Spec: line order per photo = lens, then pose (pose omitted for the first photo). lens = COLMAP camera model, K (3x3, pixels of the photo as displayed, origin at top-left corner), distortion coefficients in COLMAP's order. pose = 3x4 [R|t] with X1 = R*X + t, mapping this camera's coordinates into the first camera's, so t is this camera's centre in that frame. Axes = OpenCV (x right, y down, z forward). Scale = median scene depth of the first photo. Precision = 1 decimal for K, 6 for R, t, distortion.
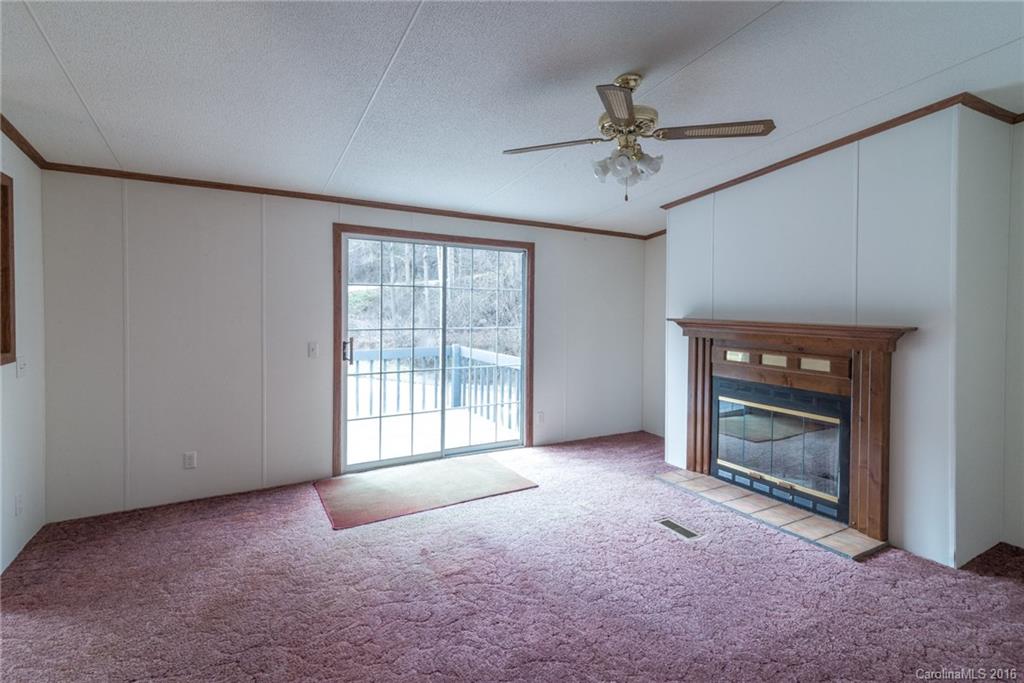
lens RADIAL K [[484.5, 0, 509.9], [0, 484.5, 316.2], [0, 0, 1]] dist [0.020356, 0.000231]
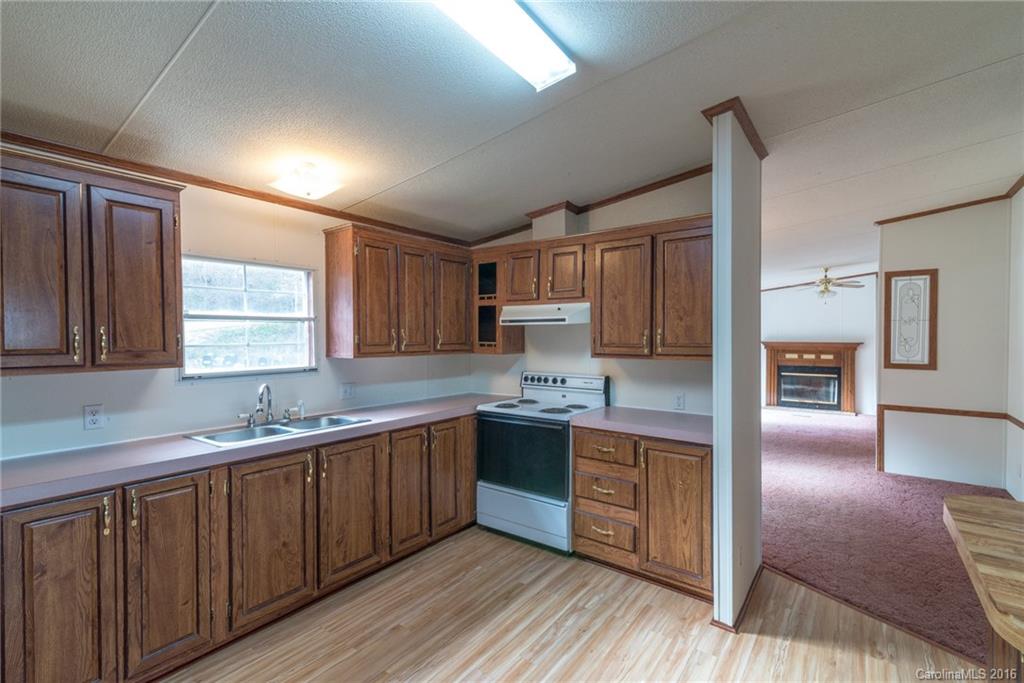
lens RADIAL K [[459.7, 0, 509.1], [0, 459.7, 344.6], [0, 0, 1]] dist [0.012474, -0.000422]
pose [[0.920133, -0.016884, 0.391243, -1.743634], [0.019132, 0.999815, -0.001847, -0.000864], [-0.391139, 0.009185, 0.920286, -0.605709]]
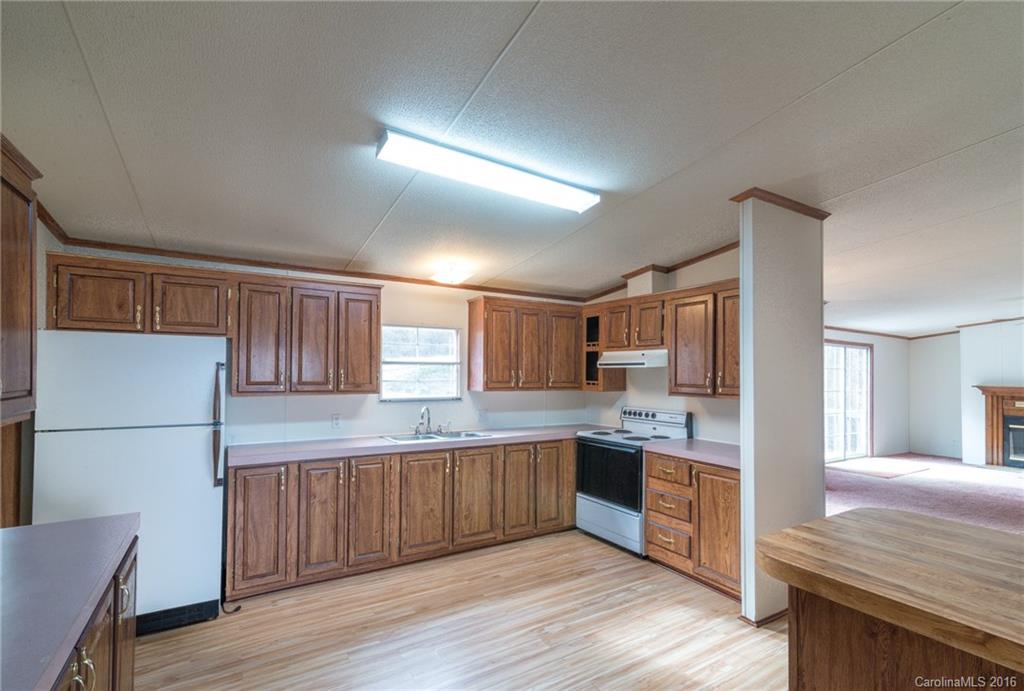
lens RADIAL K [[470.1, 0, 512.4], [0, 470.1, 366.8], [0, 0, 1]] dist [0.012064, -0.000089]
pose [[0.999548, 0.000088, 0.030063, -1.651421], [0.001096, 0.999224, -0.039381, 0.001520], [-0.030043, 0.039396, 0.998772, -0.886730]]
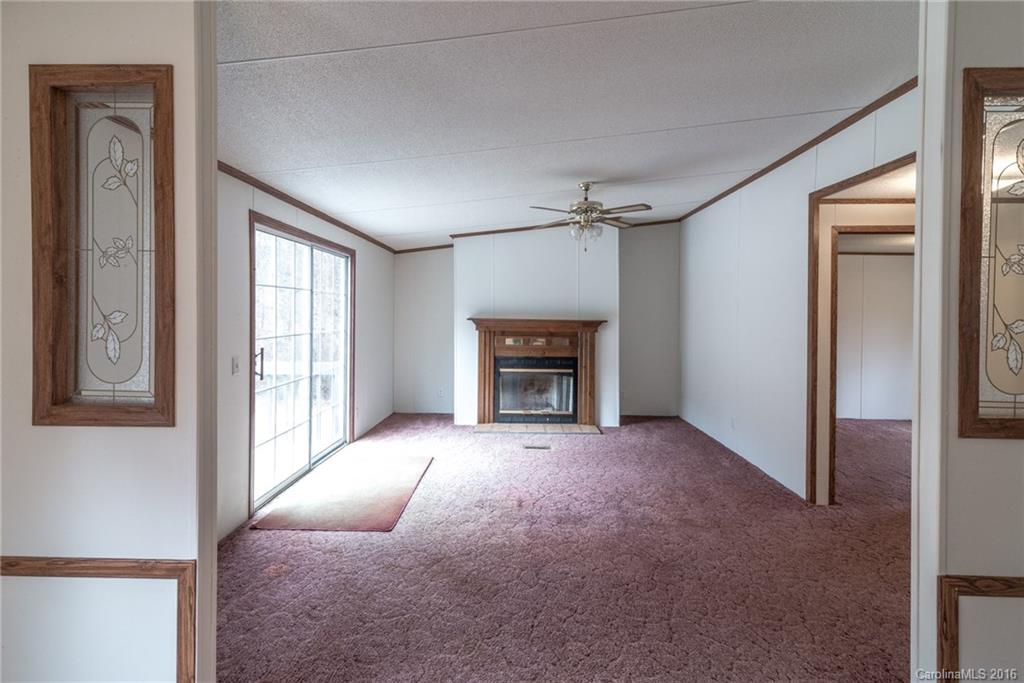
lens RADIAL K [[476.8, 0, 511.3], [0, 476.8, 315.1], [0, 0, 1]] dist [0.019560, -0.000132]
pose [[0.514475, -0.012795, 0.857410, -0.826698], [0.015206, 0.999868, 0.005796, -0.011298], [-0.857371, 0.010056, 0.514601, 0.201844]]
